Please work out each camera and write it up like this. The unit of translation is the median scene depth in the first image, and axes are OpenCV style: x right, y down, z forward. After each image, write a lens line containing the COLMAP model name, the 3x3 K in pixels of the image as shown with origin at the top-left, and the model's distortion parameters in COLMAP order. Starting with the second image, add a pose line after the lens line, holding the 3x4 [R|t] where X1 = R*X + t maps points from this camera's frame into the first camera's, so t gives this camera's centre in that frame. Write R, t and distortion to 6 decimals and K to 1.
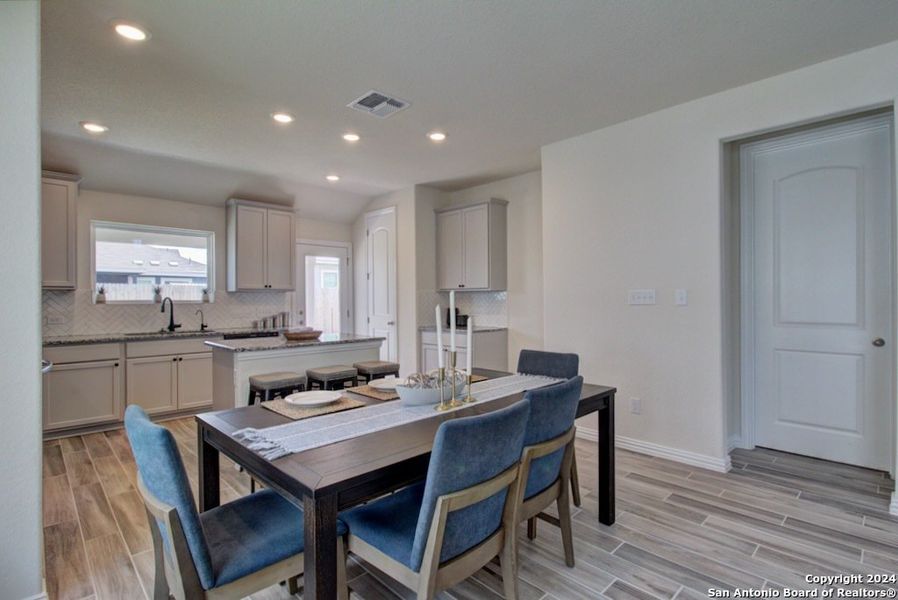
lens RADIAL K [[441.4, 0, 449.2], [0, 441.4, 301.3], [0, 0, 1]] dist [-0.000065, -0.002184]
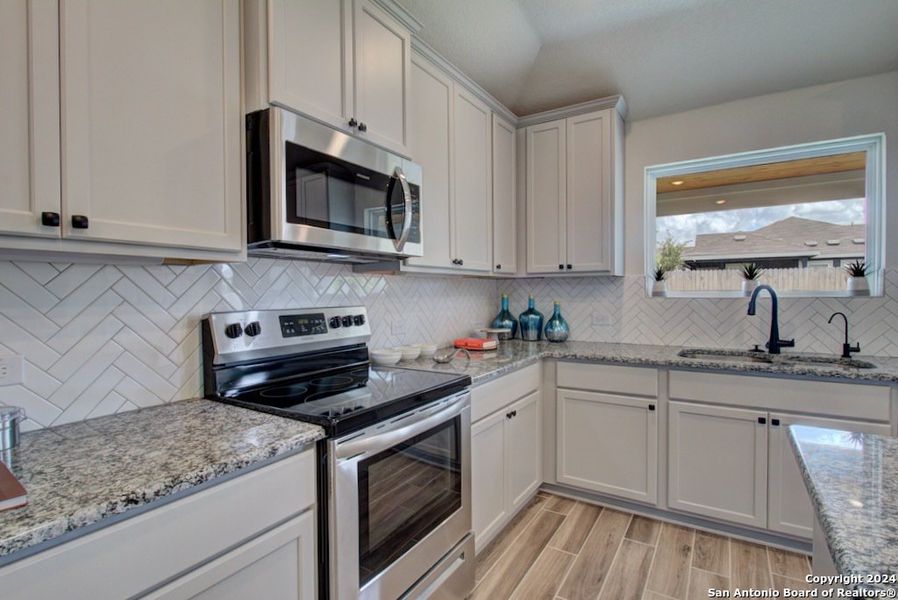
lens RADIAL K [[441.4, 0, 448.3], [0, 441.4, 299.7], [0, 0, 1]] dist [-0.000065, -0.002184]
pose [[0.243629, 0.019736, -0.969668, -0.221073], [0.004190, 0.999762, 0.021402, -0.004483], [0.969860, -0.009277, 0.243488, 0.490334]]
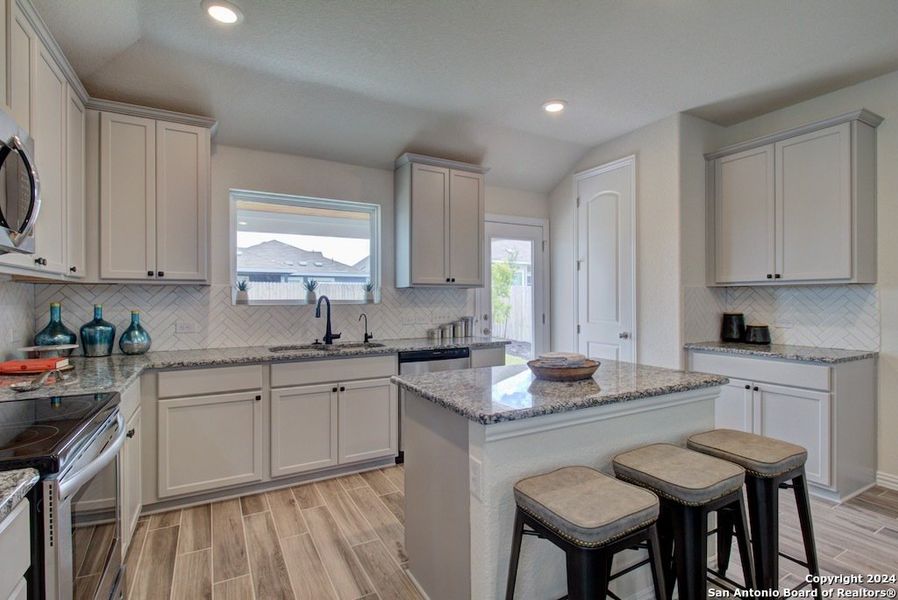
lens RADIAL K [[433.0, 0, 445.9], [0, 433.0, 301.0], [0, 0, 1]] dist [0.001994, -0.001042]
pose [[0.964457, 0.003505, -0.264215, -0.248412], [-0.002732, 0.999991, 0.003291, -0.003236], [0.264224, -0.002452, 0.964458, 0.357792]]
